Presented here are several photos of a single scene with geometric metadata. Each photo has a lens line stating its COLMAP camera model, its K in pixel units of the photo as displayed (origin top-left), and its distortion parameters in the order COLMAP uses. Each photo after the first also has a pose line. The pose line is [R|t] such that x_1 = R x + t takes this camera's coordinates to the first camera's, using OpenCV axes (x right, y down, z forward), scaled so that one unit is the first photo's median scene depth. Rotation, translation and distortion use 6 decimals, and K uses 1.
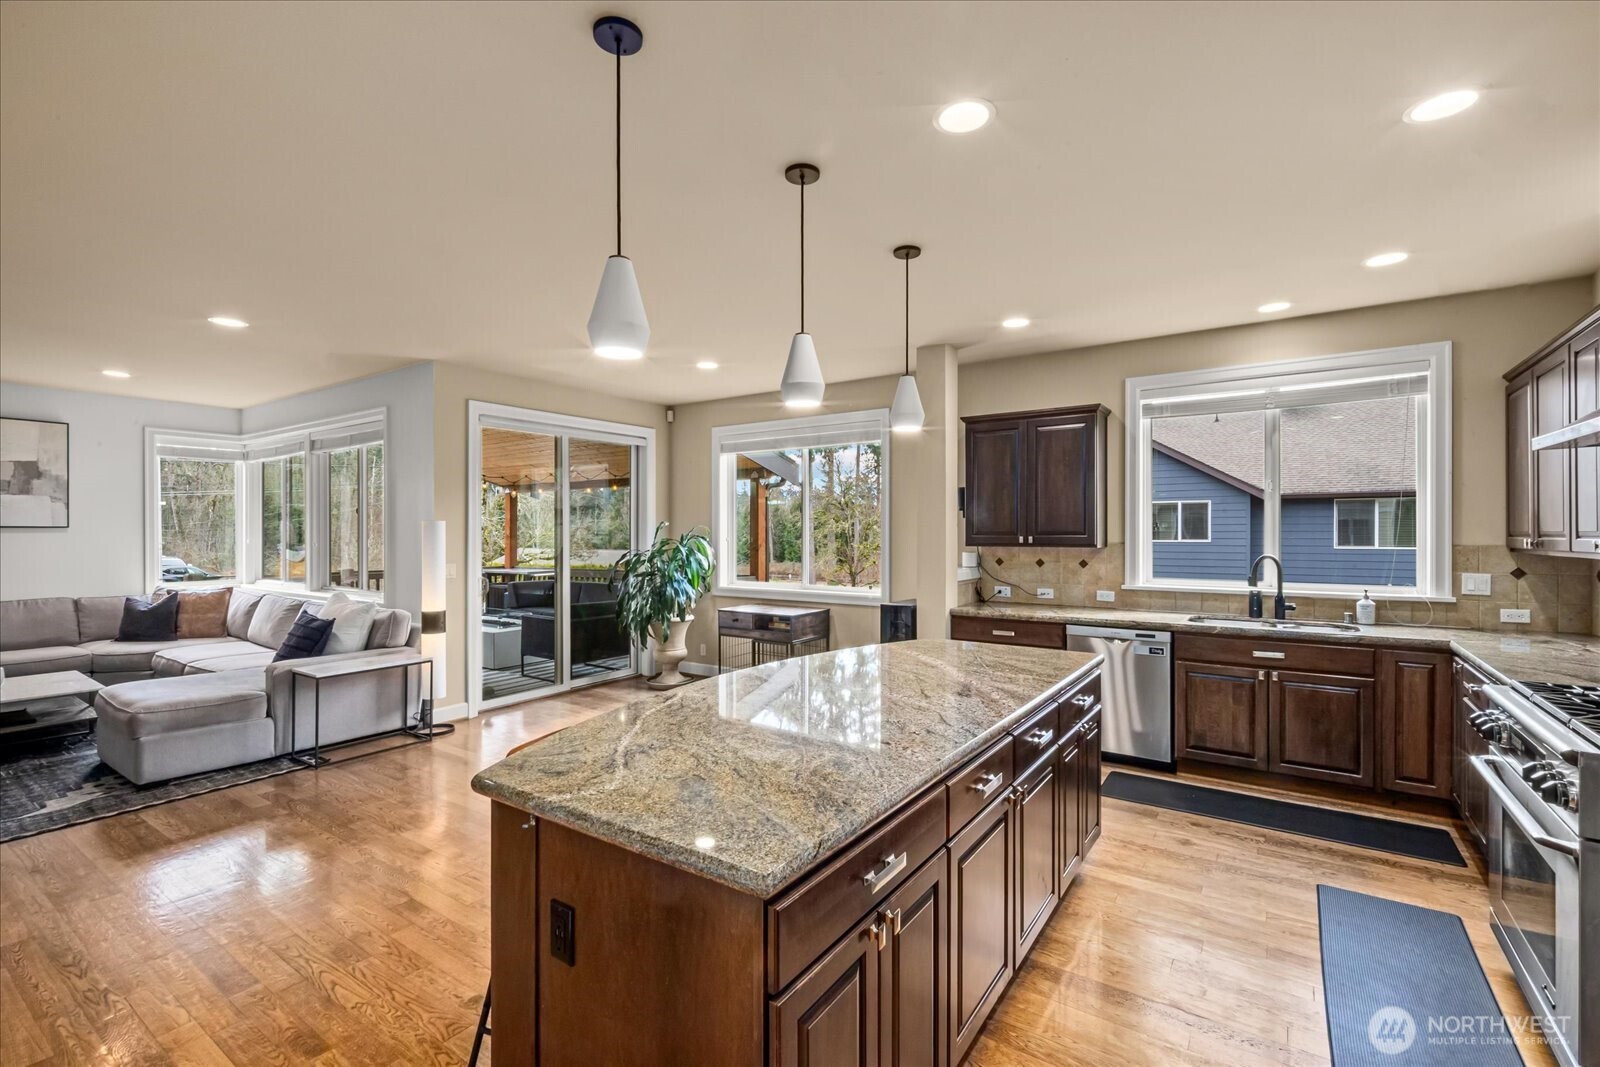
lens RADIAL K [[699.6, 0, 805.3], [0, 699.6, 534.5], [0, 0, 1]] dist [0.001506, -0.001035]
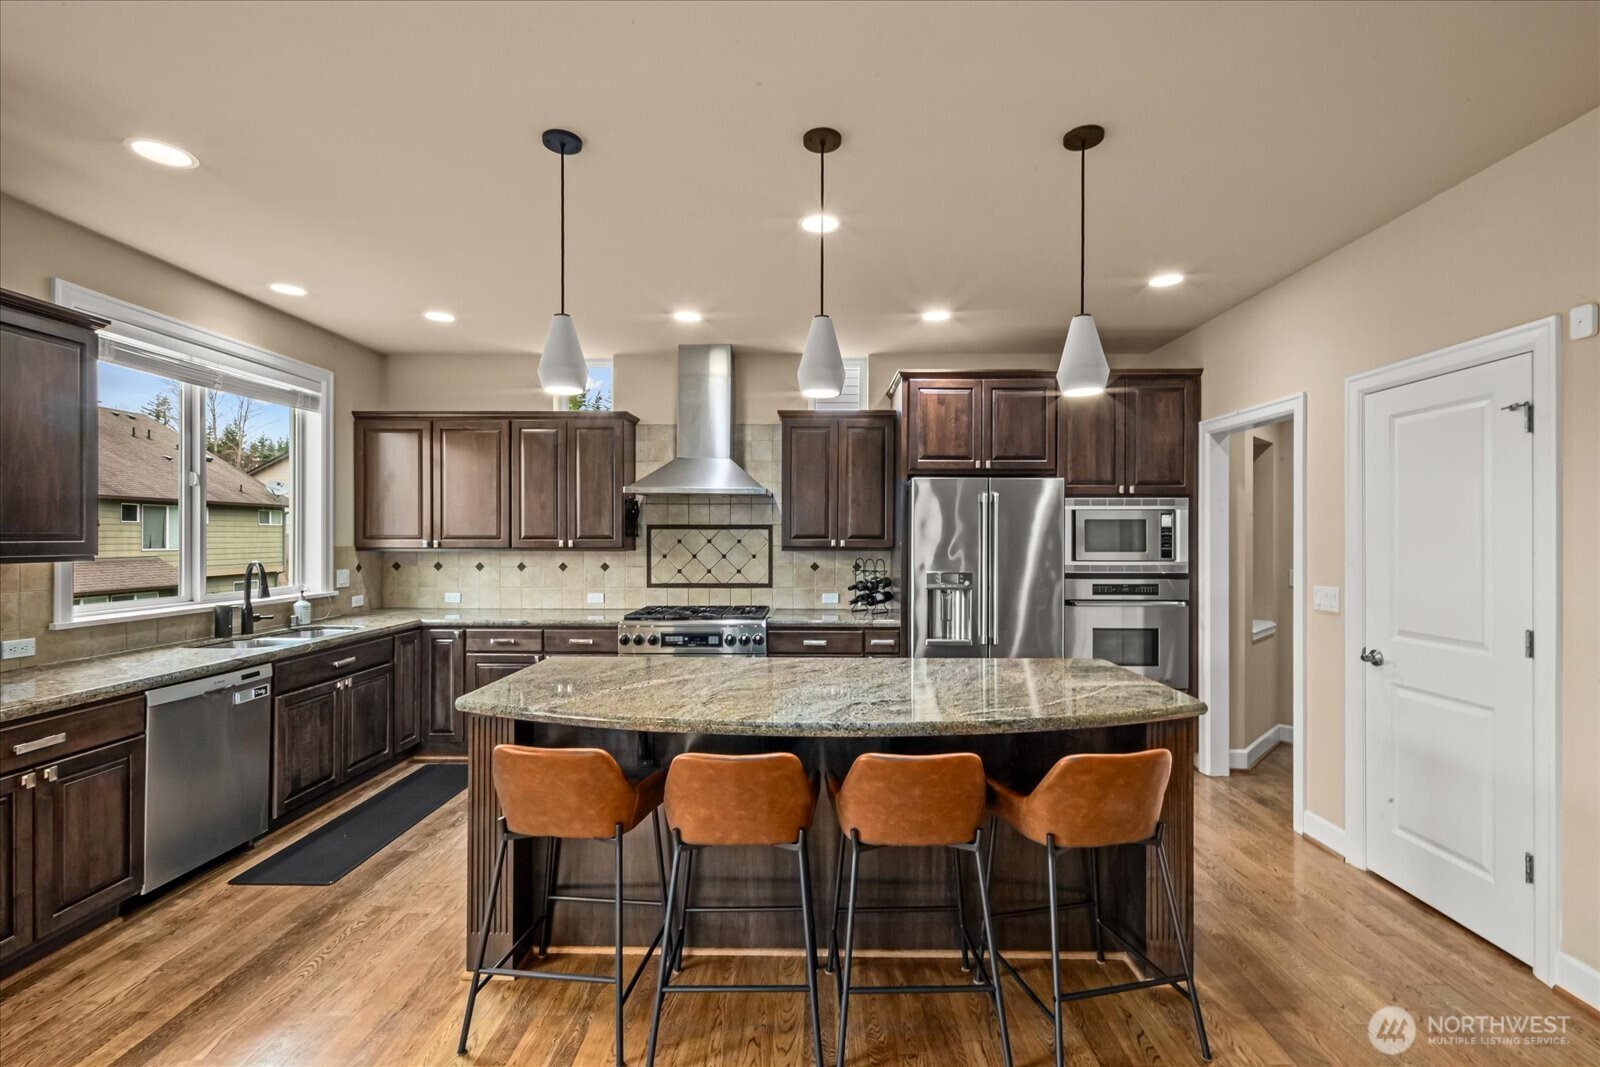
lens RADIAL K [[699.6, 0, 805.3], [0, 699.6, 534.5], [0, 0, 1]] dist [0.001506, -0.001035]
pose [[-0.550815, 0.002139, 0.834625, -0.467746], [0.002612, 0.999996, -0.000839, -0.001835], [-0.834623, 0.001718, -0.550818, 0.945834]]
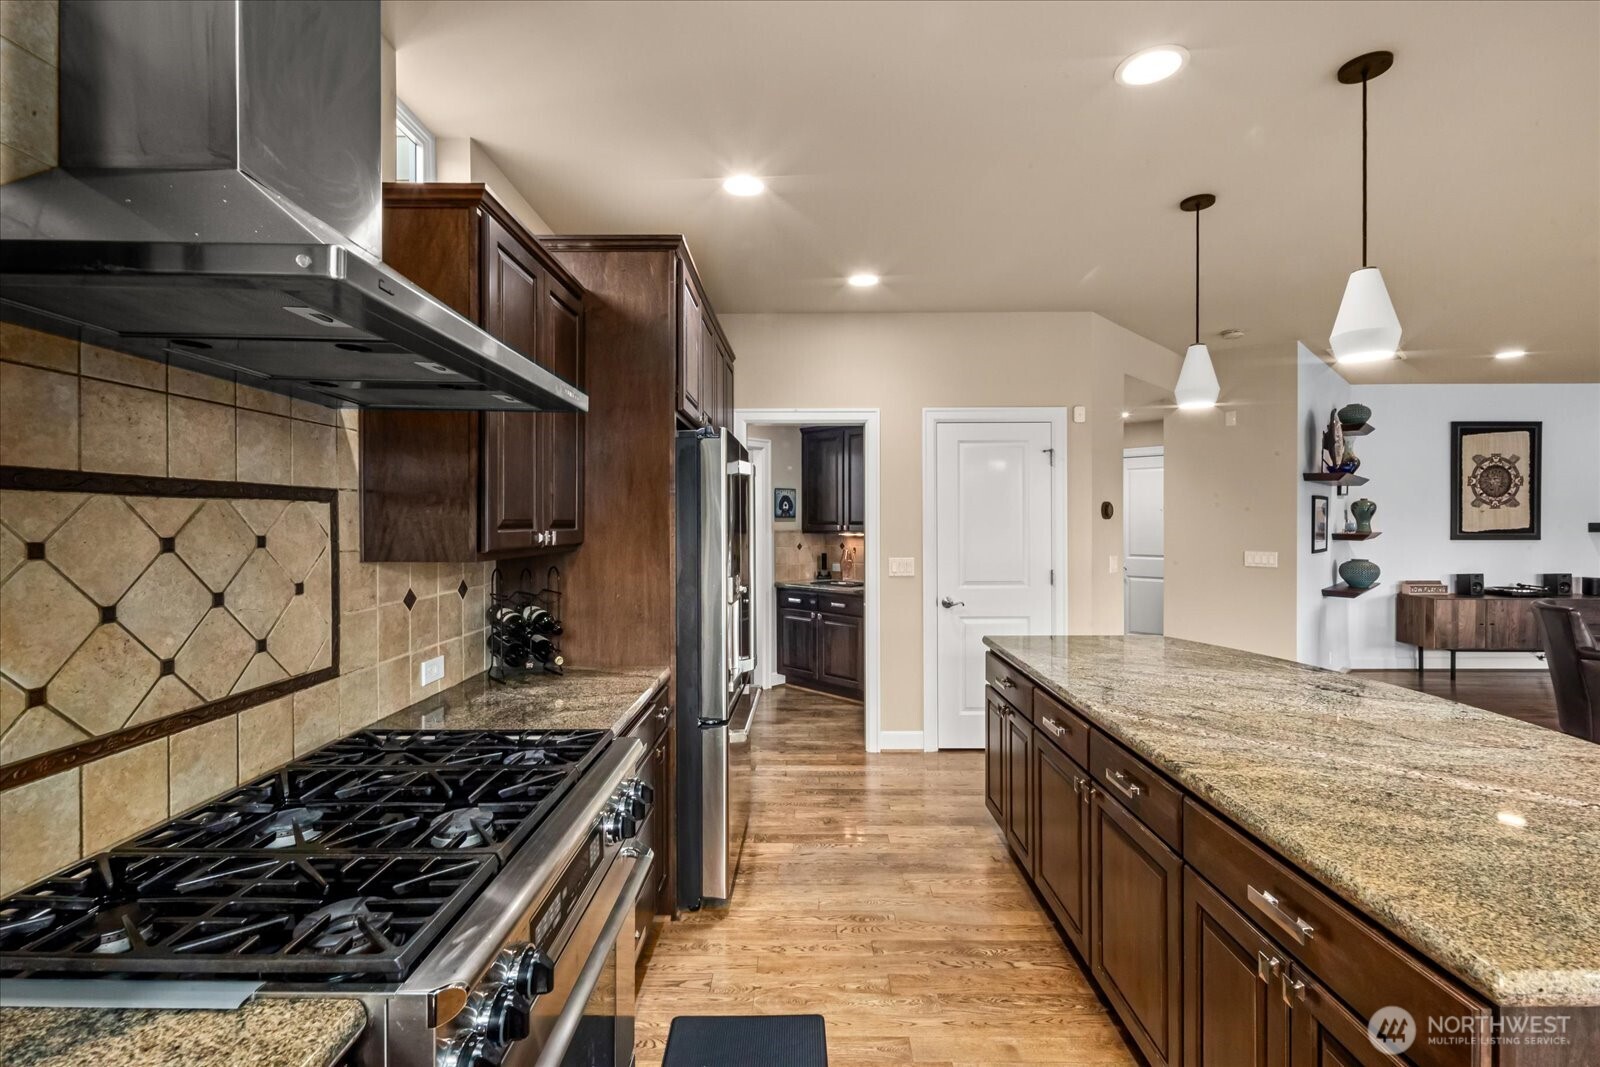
lens RADIAL K [[698.5, 0, 800.8], [0, 698.5, 524.9], [0, 0, 1]] dist [0.000779, -0.000373]
pose [[-0.828643, 0.005804, -0.559747, 0.606734], [0.000456, 0.999953, 0.009693, -0.003097], [0.559777, 0.007776, -0.828607, 0.811708]]
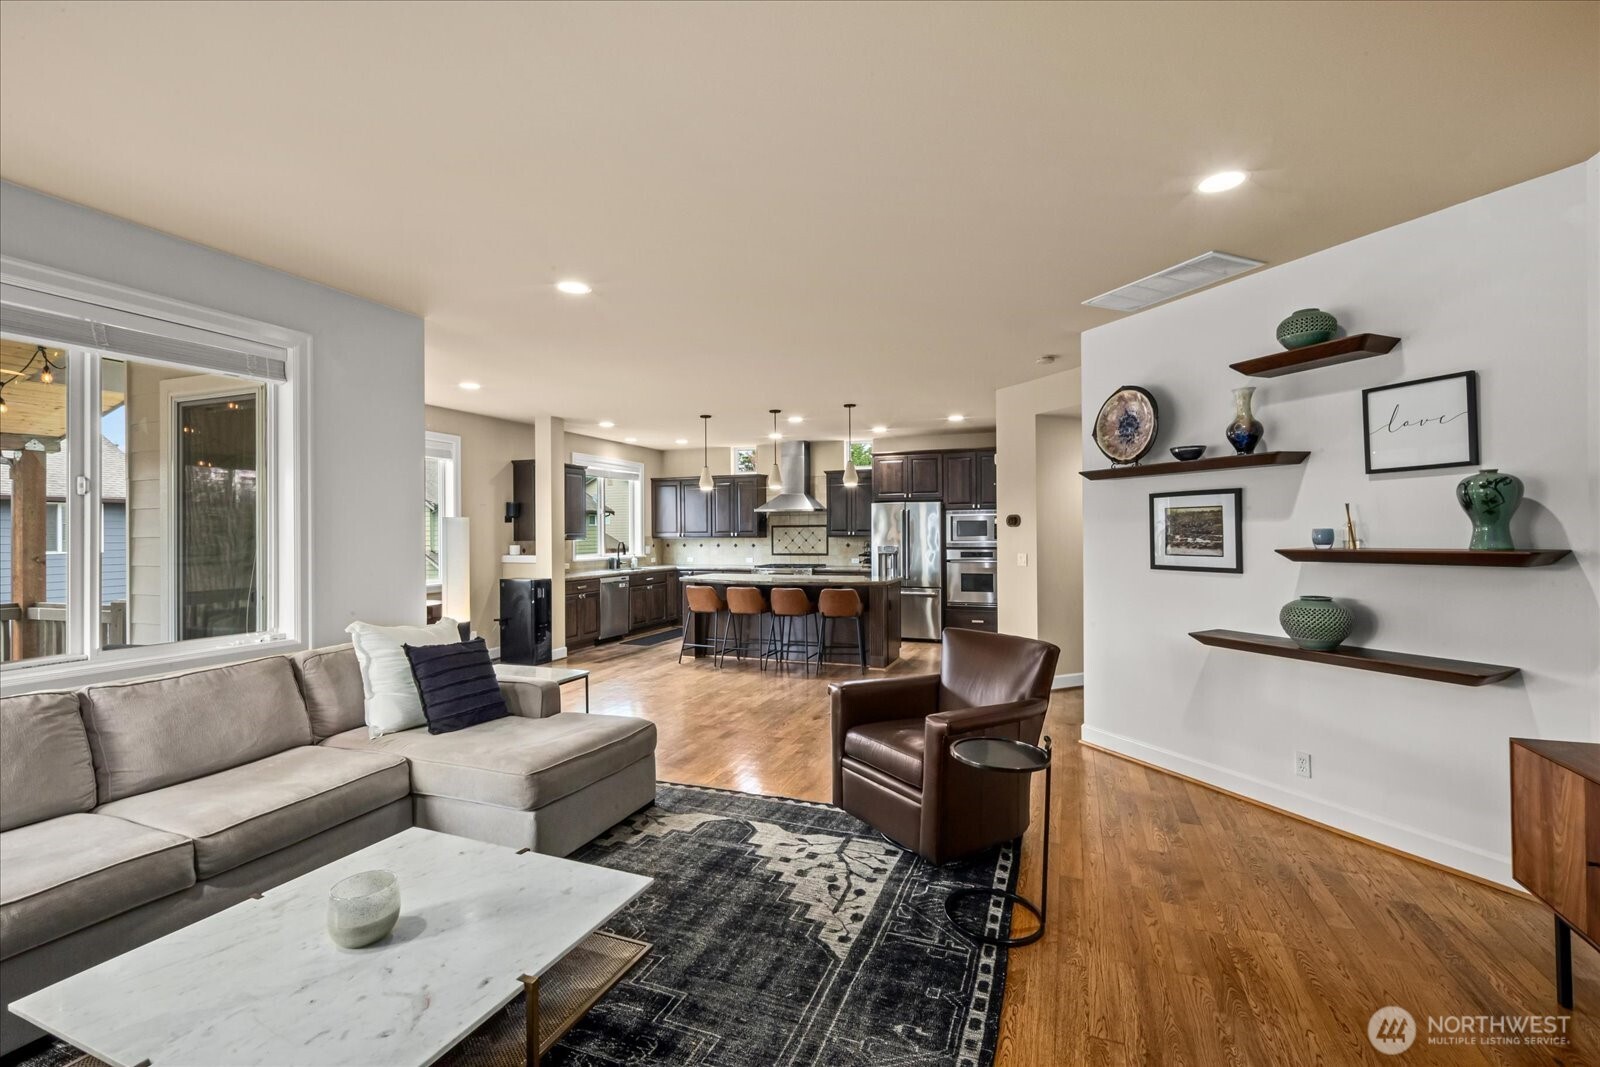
lens RADIAL K [[698.5, 0, 800.8], [0, 698.5, 524.9], [0, 0, 1]] dist [0.000779, -0.000373]
pose [[-0.228533, 0.011998, 0.973462, -1.849284], [0.011428, 0.999888, -0.009641, 0.003698], [-0.973469, 0.008921, -0.228645, 0.987560]]
